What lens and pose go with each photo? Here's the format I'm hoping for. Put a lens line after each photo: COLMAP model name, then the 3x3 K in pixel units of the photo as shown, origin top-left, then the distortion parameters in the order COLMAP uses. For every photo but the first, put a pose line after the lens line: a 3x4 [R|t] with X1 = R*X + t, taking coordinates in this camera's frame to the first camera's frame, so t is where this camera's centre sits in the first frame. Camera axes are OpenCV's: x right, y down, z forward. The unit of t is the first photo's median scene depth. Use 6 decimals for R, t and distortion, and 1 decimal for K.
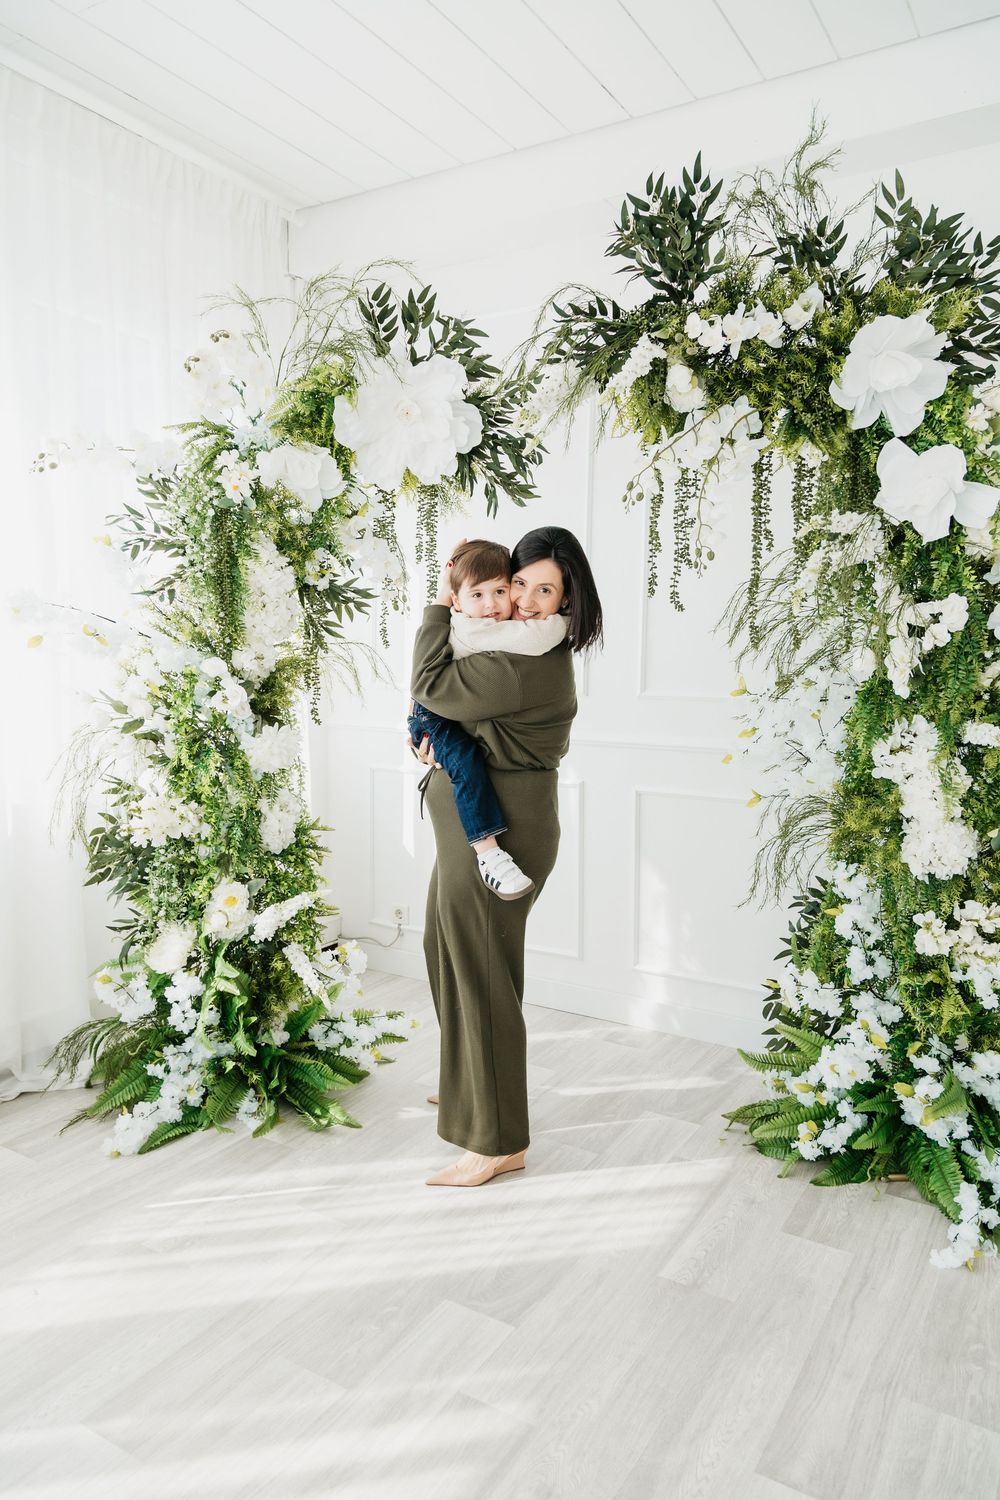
lens RADIAL K [[1020.1, 0, 513.3], [0, 1020.1, 760.6], [0, 0, 1]] dist [0.007118, 0.004219]
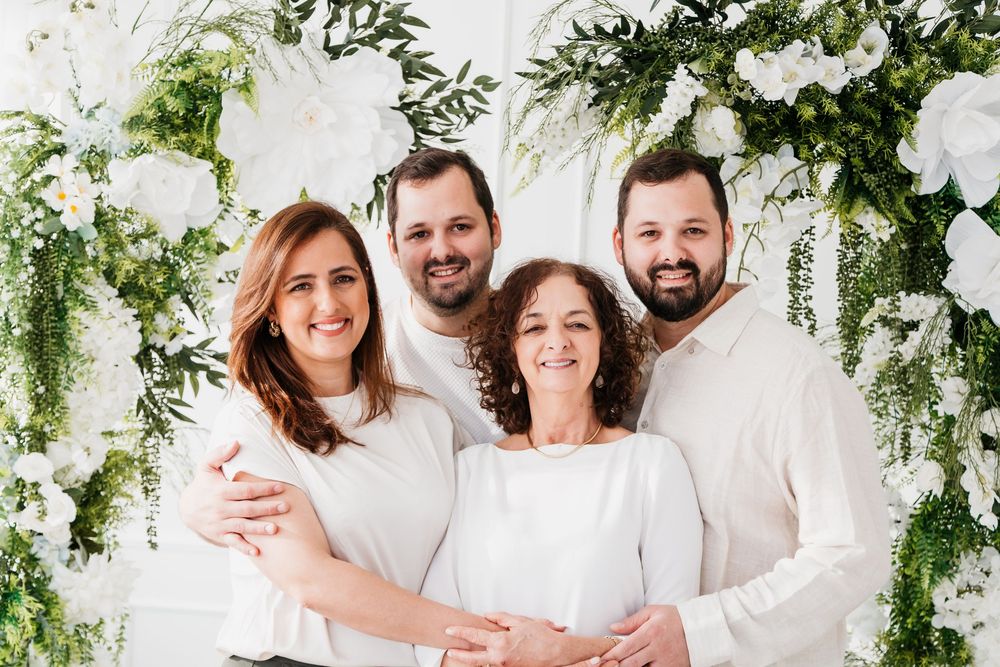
lens RADIAL K [[1667.4, 0, 502.7], [0, 1667.4, 334.4], [0, 0, 1]] dist [0.020470, 0.000000]
pose [[0.969481, 0.034970, 0.242658, -0.269721], [-0.001498, 0.990601, -0.136772, -0.028770], [-0.245160, 0.132235, 0.960422, -0.157456]]
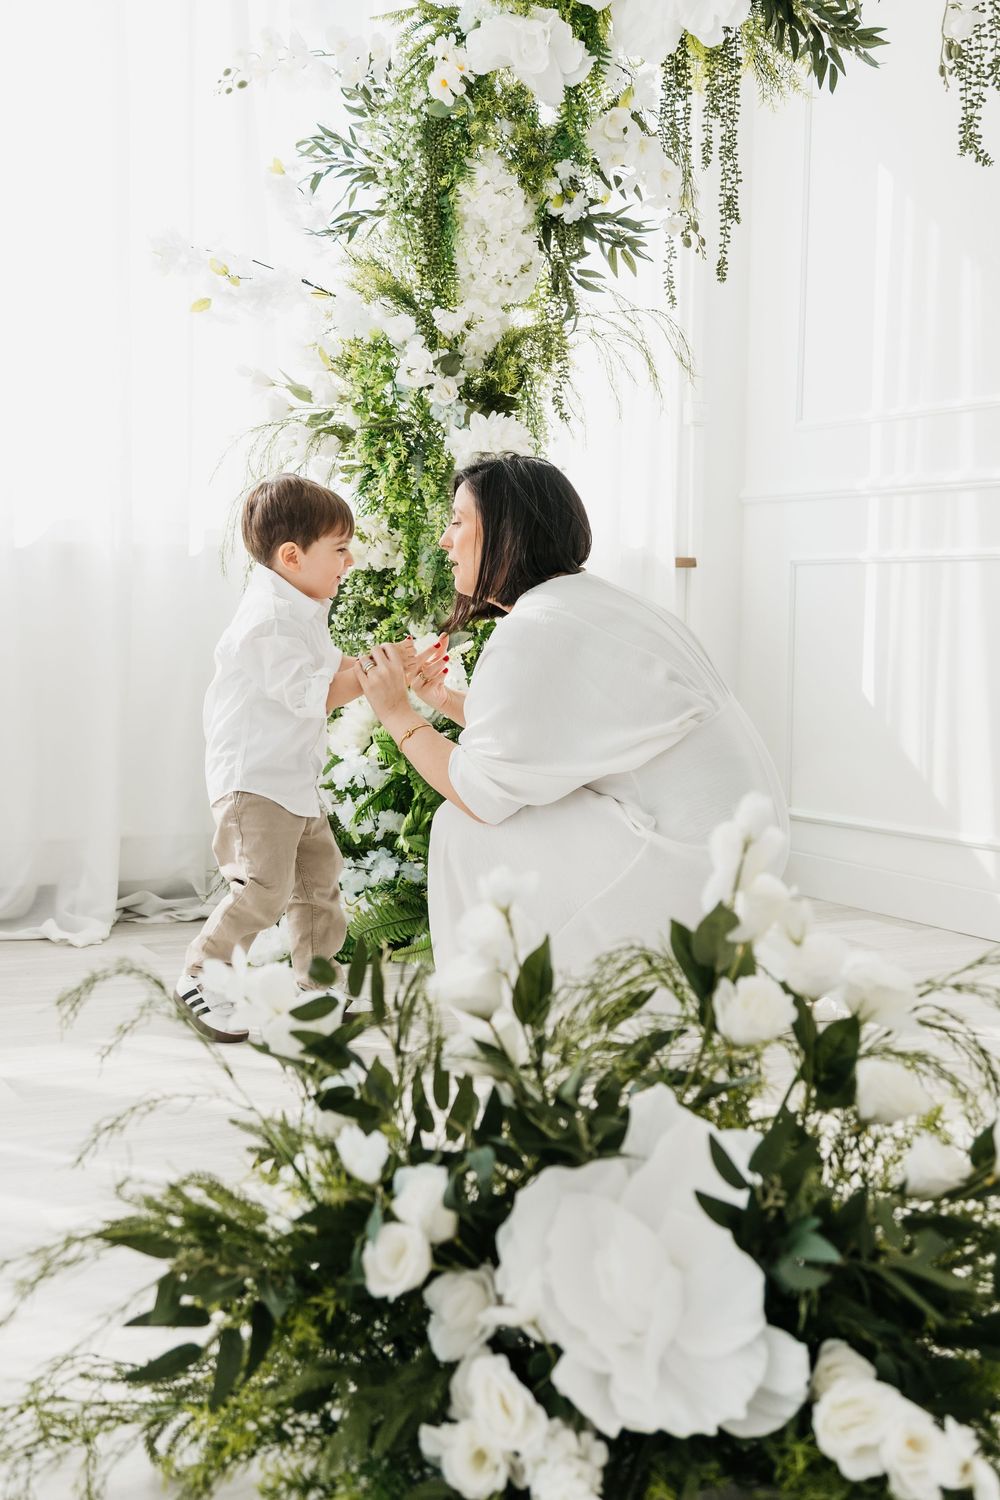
lens RADIAL K [[2029.0, 0, 504.6], [0, 2029.0, 750.5], [0, 0, 1]] dist [0.048855, 0.000000]
pose [[0.846901, 0.034131, -0.530654, 0.572812], [-0.055396, 0.998171, -0.024209, 0.249671], [0.528857, 0.049899, 0.847243, -0.195915]]
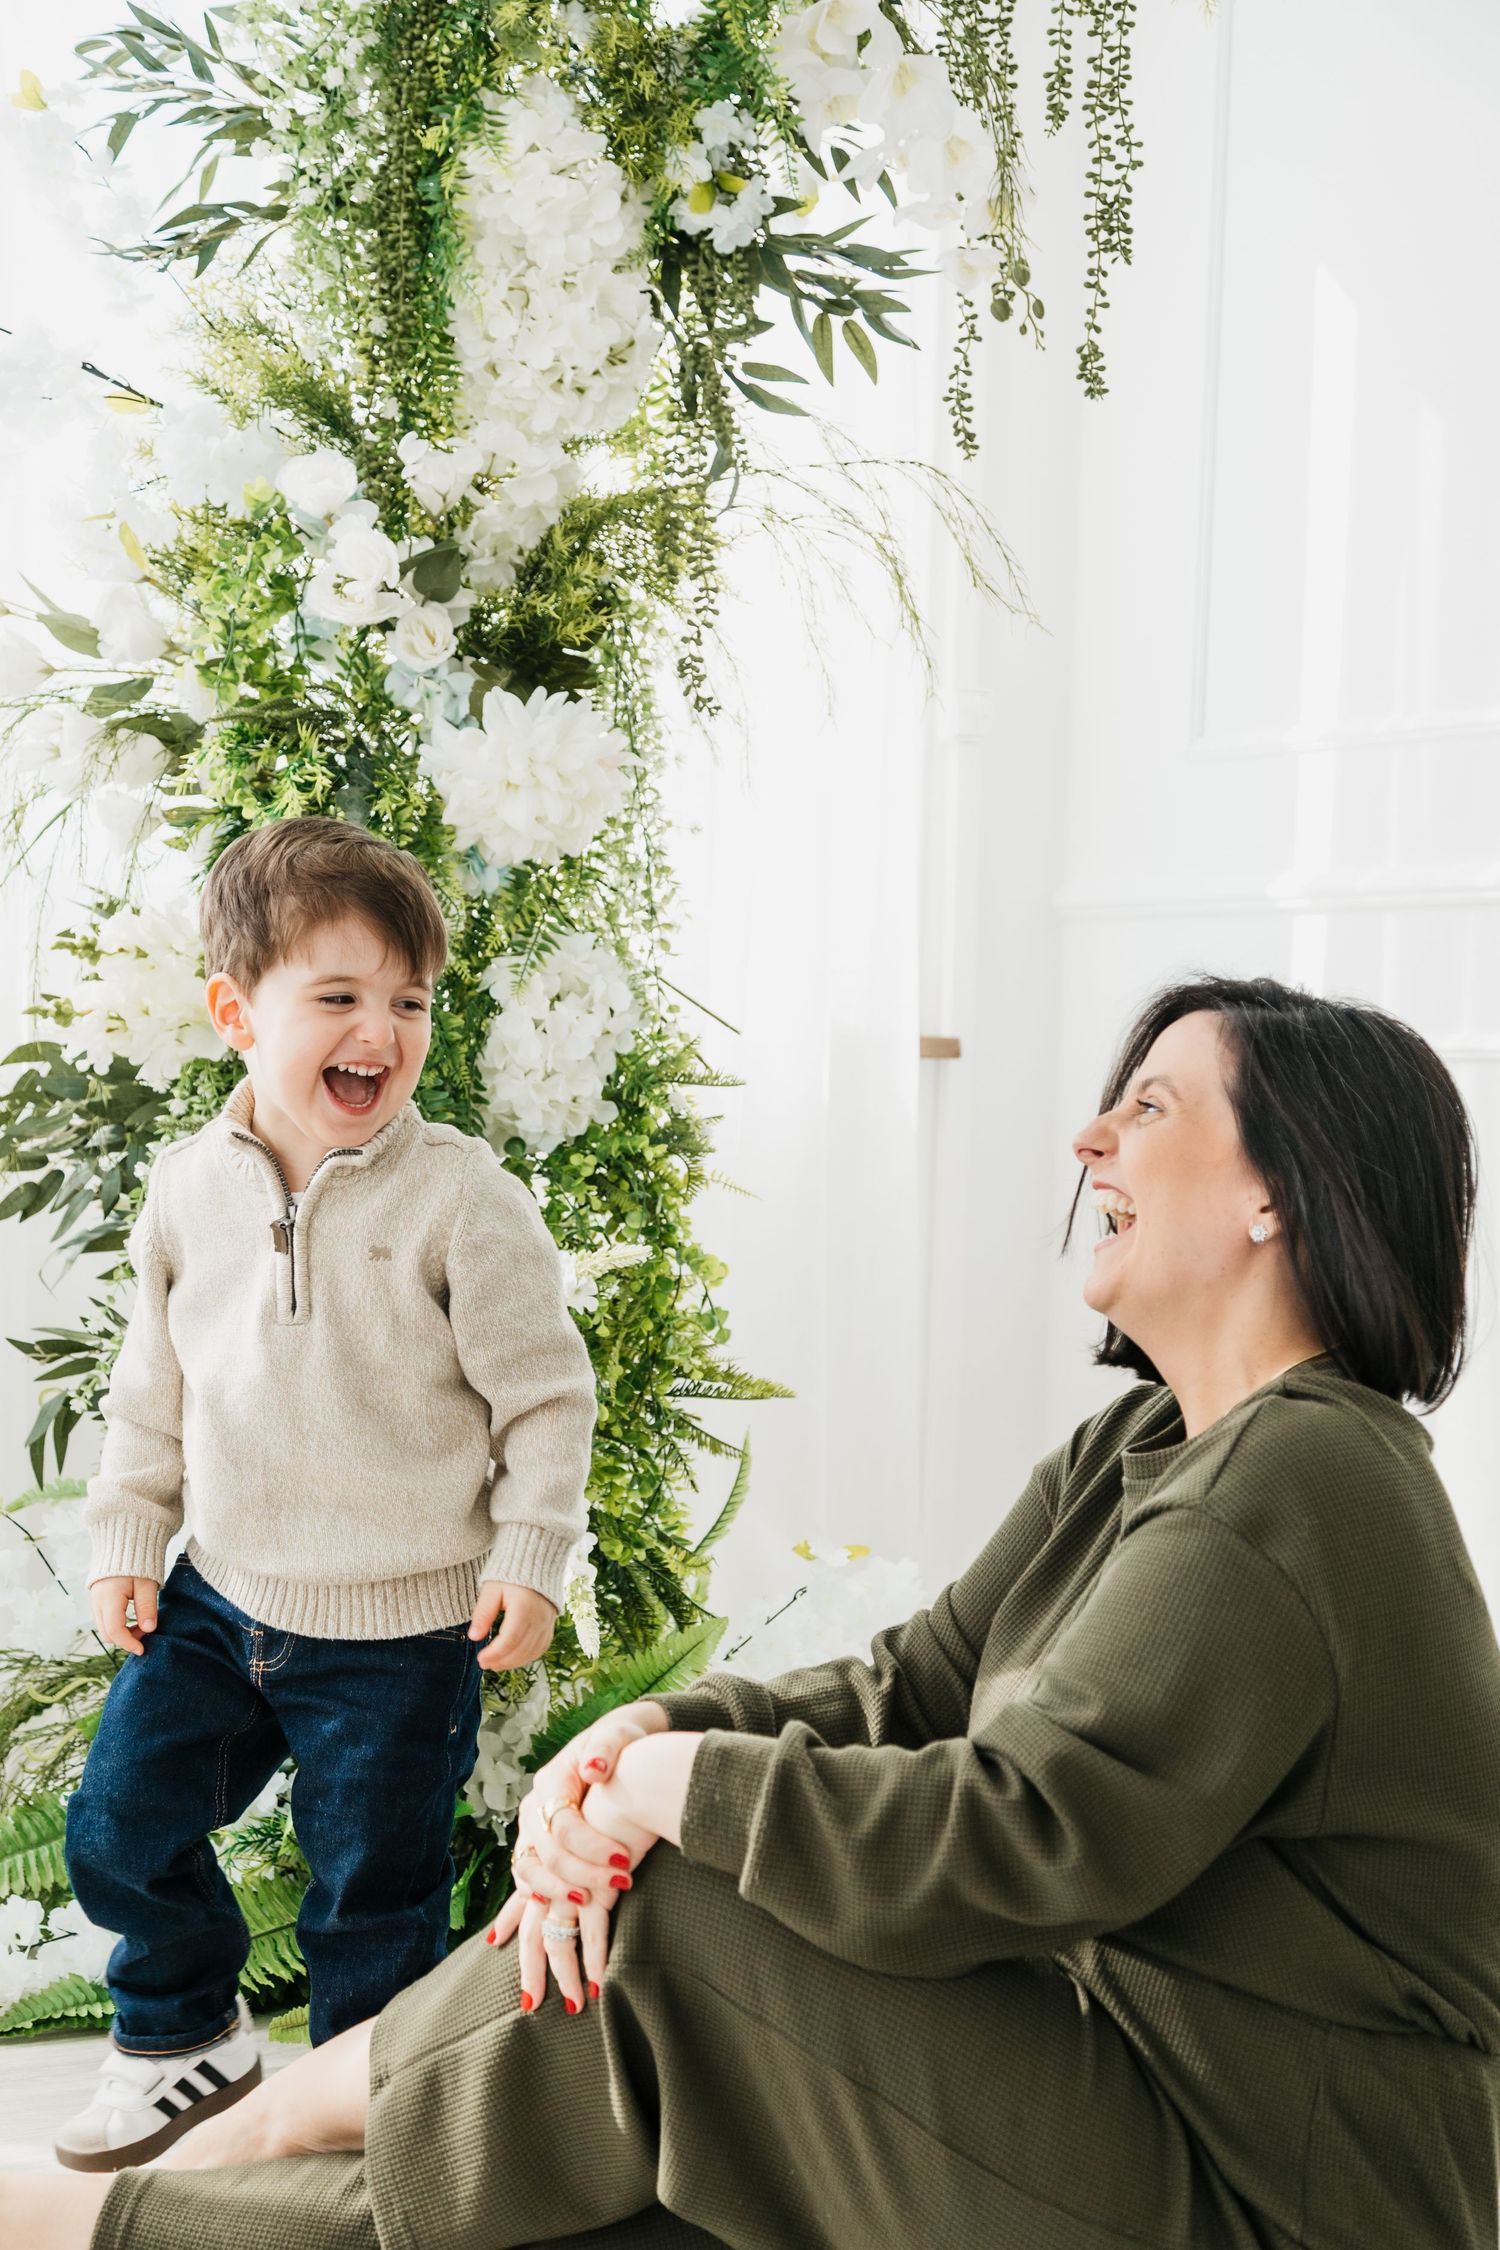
lens RADIAL K [[3805.4, 0, 734.1], [0, 3805.4, 1124.6], [0, 0, 1]] dist [0.041673, 0.000000]
pose [[0.885950, 0.016085, -0.463501, 0.356960], [-0.066153, 0.993562, -0.091968, 0.200589], [0.459038, 0.112141, 0.881311, 0.071232]]
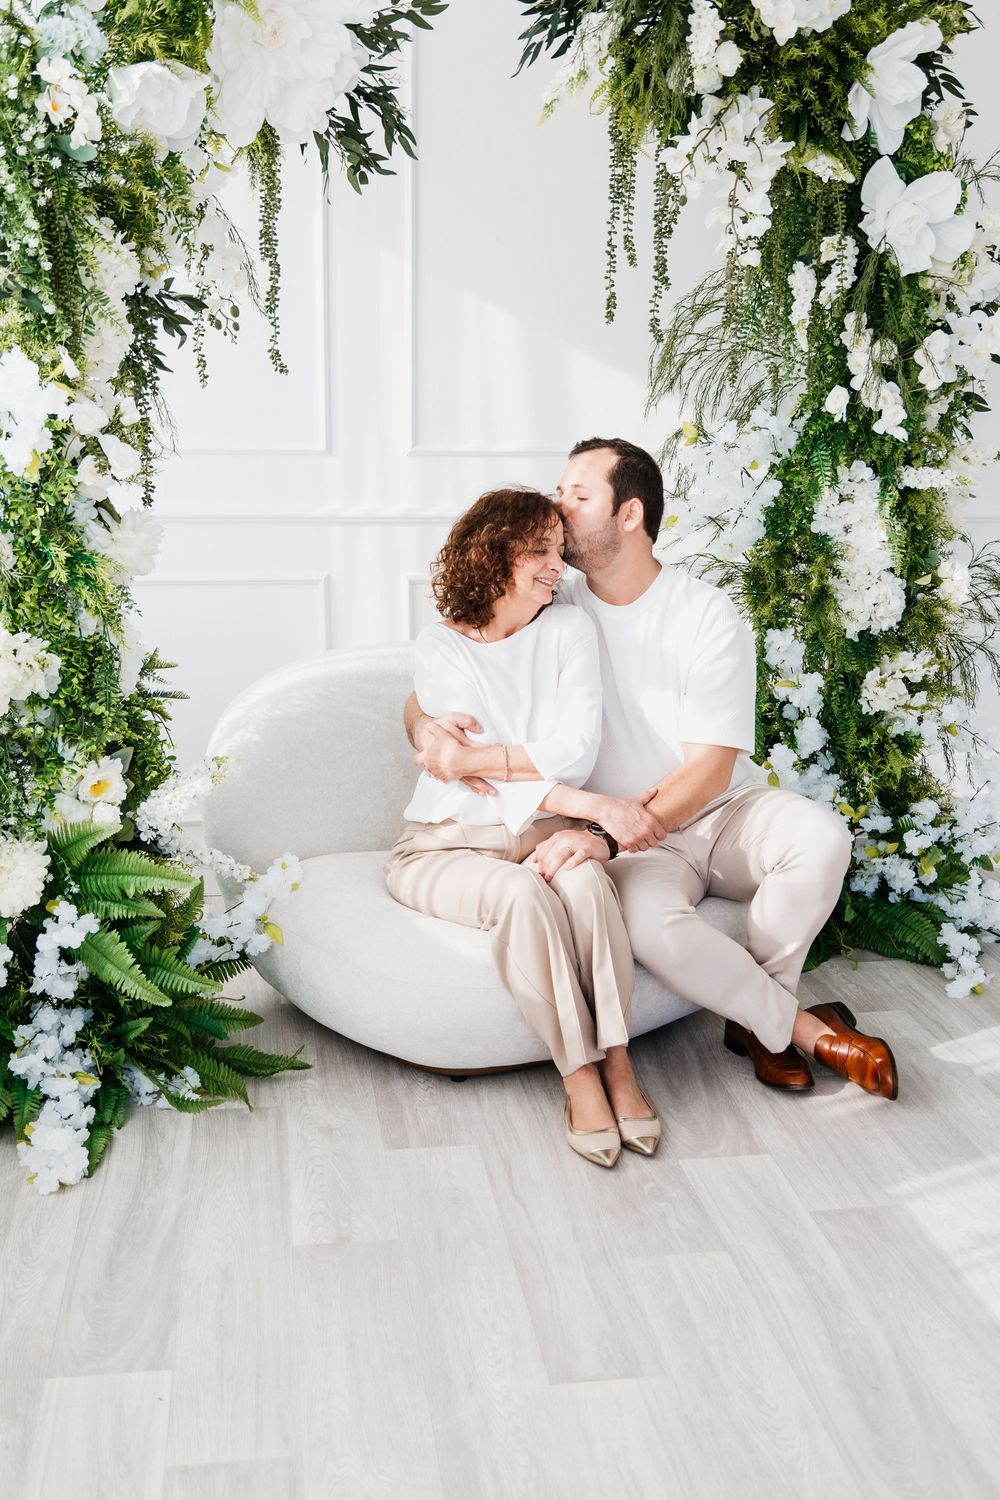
lens RADIAL K [[1557.2, 0, 494.7], [0, 1557.2, 745.0], [0, 0, 1]] dist [0.011375, 0.000000]
pose [[0.771083, -0.141509, 0.620811, -0.743160], [0.069203, 0.987841, 0.139217, -0.008878], [-0.632963, -0.064386, 0.771500, 0.085994]]
